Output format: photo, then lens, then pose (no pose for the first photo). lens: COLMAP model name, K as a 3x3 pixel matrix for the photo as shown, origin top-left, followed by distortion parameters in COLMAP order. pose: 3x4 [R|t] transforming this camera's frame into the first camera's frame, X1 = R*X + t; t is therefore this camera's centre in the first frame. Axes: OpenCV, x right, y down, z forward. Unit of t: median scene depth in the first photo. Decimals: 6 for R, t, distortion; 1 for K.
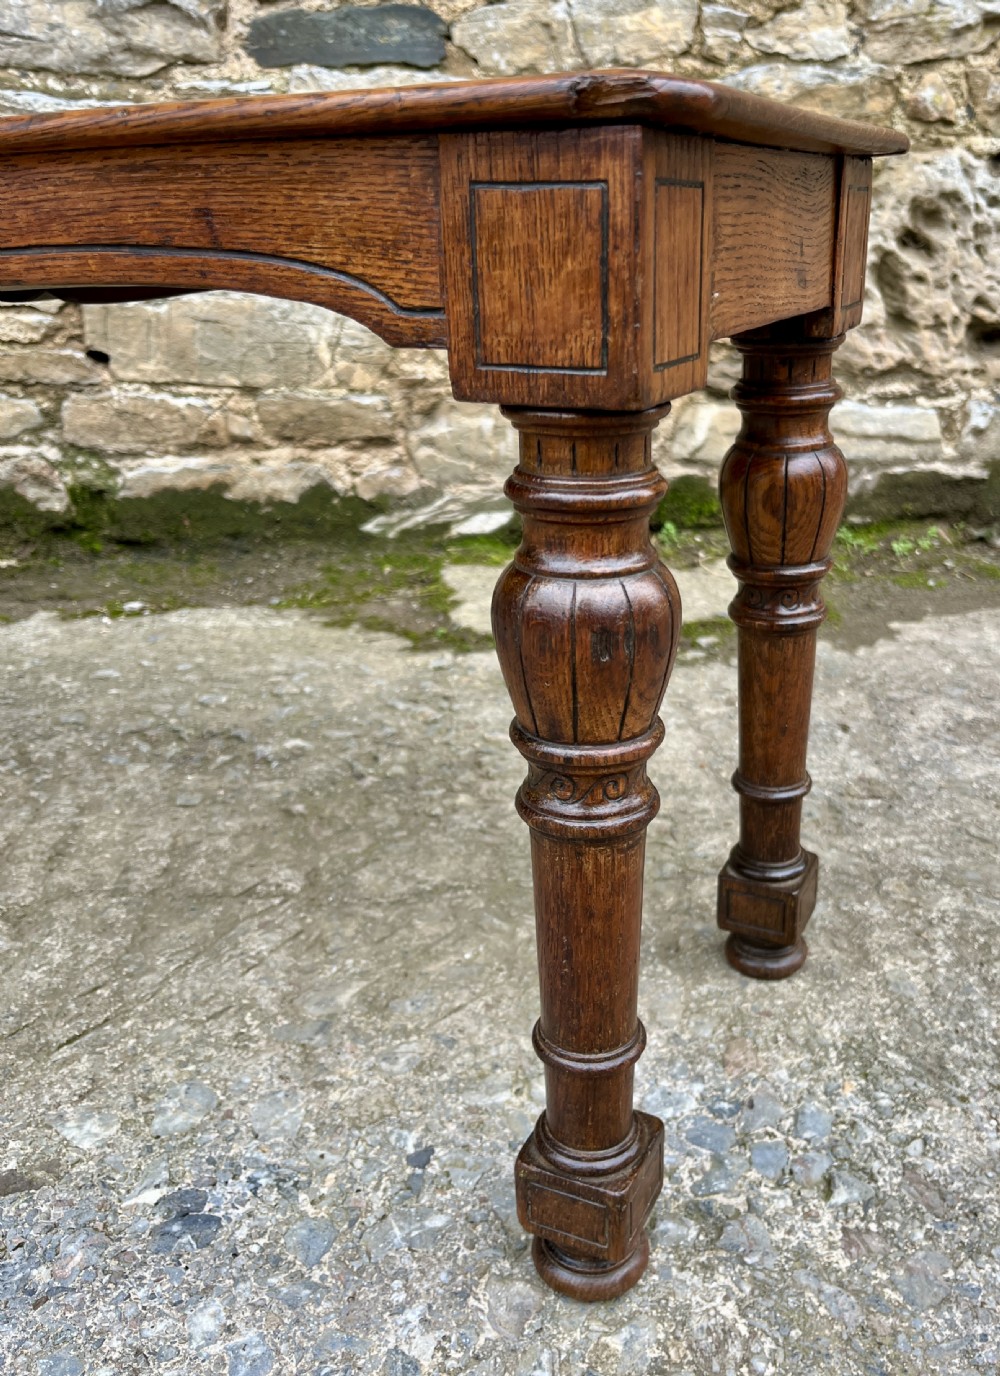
lens RADIAL K [[1160.7, 0, 571.6], [0, 1160.7, 718.8], [0, 0, 1]] dist [0.051224, -0.087733]
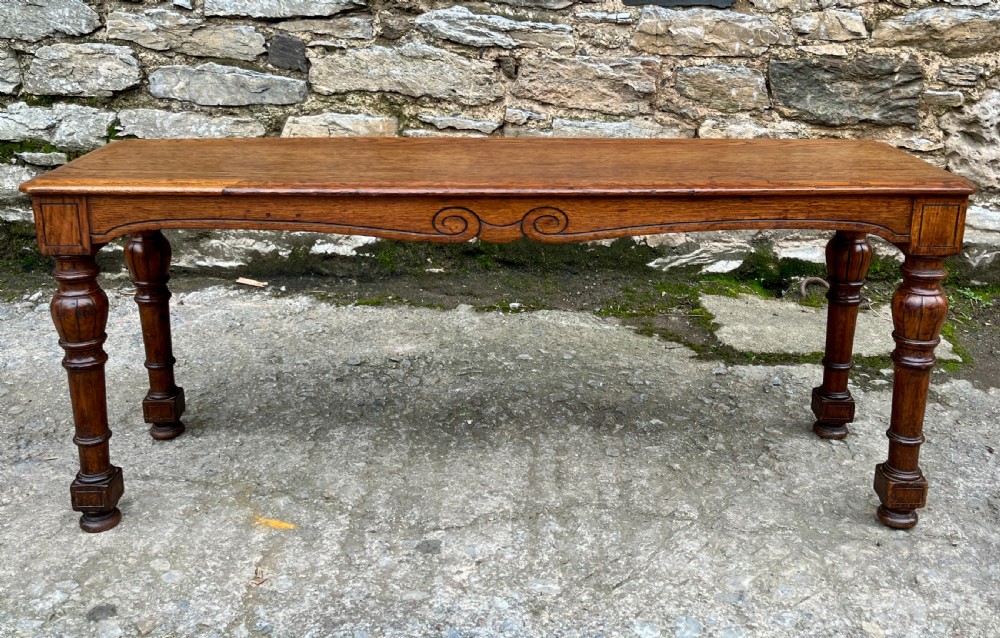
lens RADIAL K [[953.3, 0, 496.0], [0, 953.3, 207.6], [0, 0, 1]] dist [0.045651, -0.046512]
pose [[0.981920, 0.076550, -0.173126, -0.397756], [-0.096580, 0.989184, -0.110395, -0.185614], [0.162803, 0.125120, 0.978693, -0.810161]]
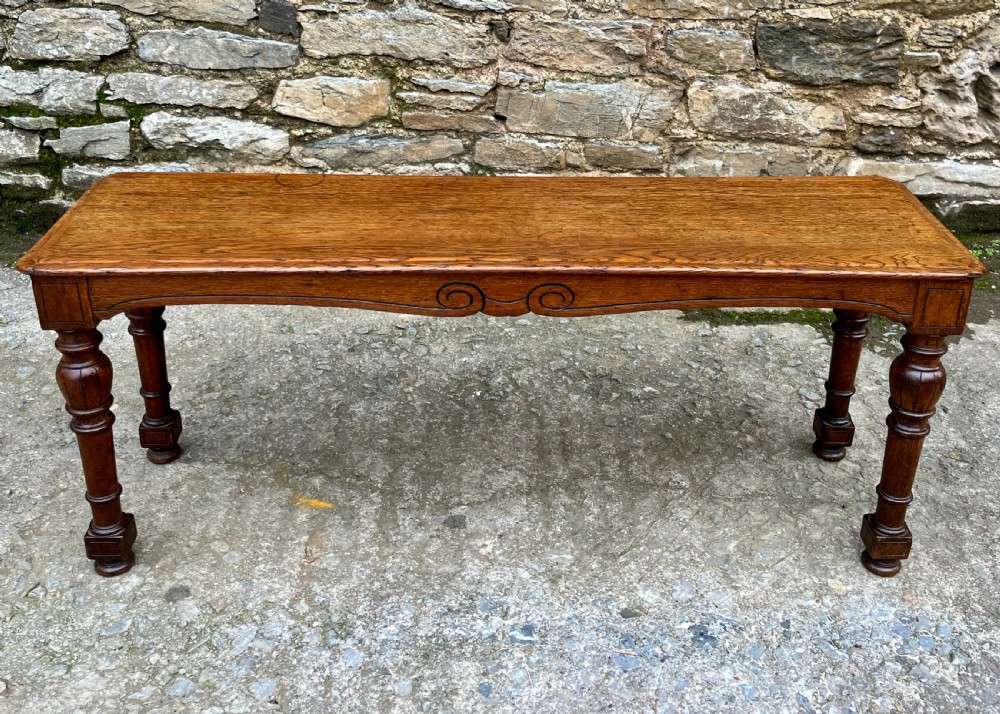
lens RADIAL K [[1022.7, 0, 505.2], [0, 1022.7, 211.3], [0, 0, 1]] dist [0.044834, -0.050875]
pose [[0.990085, 0.083175, -0.113196, -0.487918], [-0.081485, 0.996484, 0.019491, -0.458911], [0.114420, -0.010074, 0.993381, -1.152577]]
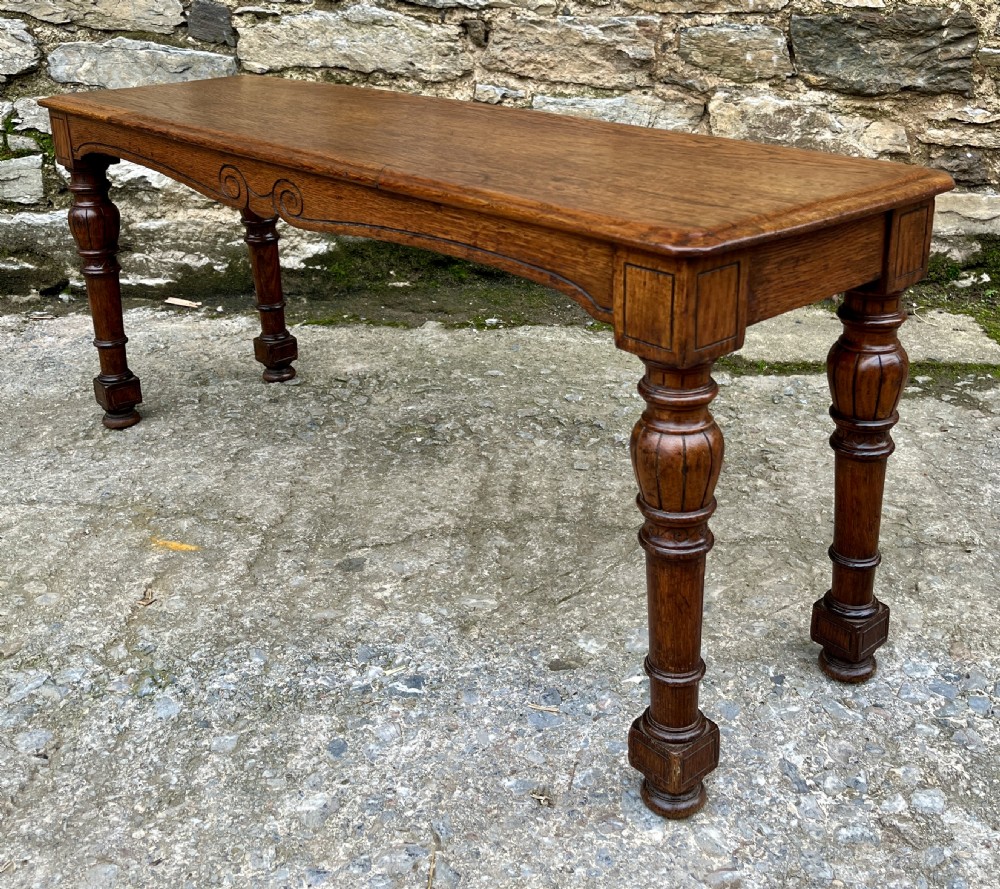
lens RADIAL K [[1123.7, 0, 520.4], [0, 1123.7, 339.2], [0, 0, 1]] dist [0.028542, -0.027621]
pose [[0.980837, 0.067220, -0.182867, -0.206914], [-0.076258, 0.996167, -0.042843, -0.043343], [0.179287, 0.055967, 0.982204, -0.733510]]
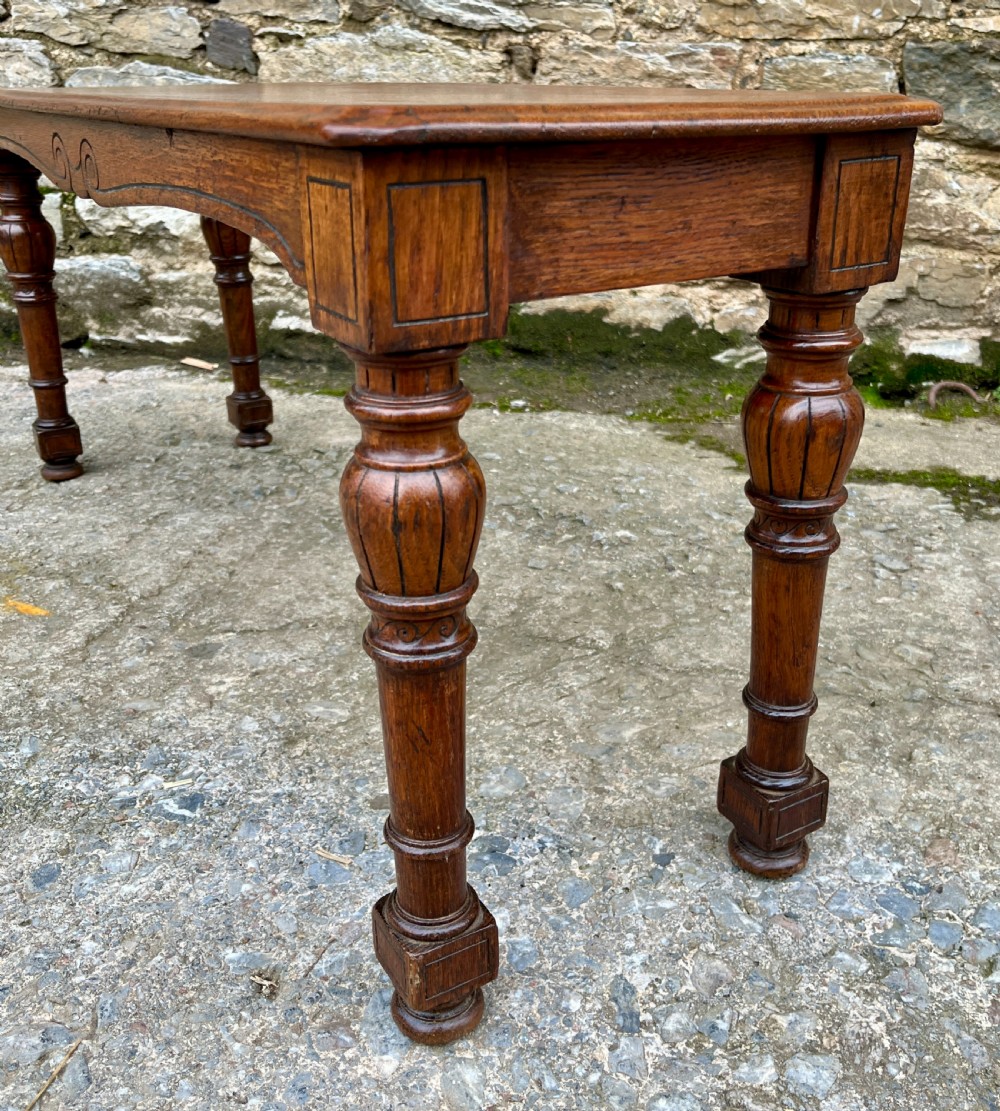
lens RADIAL K [[1097.8, 0, 516.2], [0, 1097.8, 531.8], [0, 0, 1]] dist [0.031989, -0.034993]
pose [[0.930827, 0.157825, -0.329626, 0.058763], [-0.155018, 0.987293, 0.034964, -0.005405], [0.330955, 0.018552, 0.943464, -0.204179]]
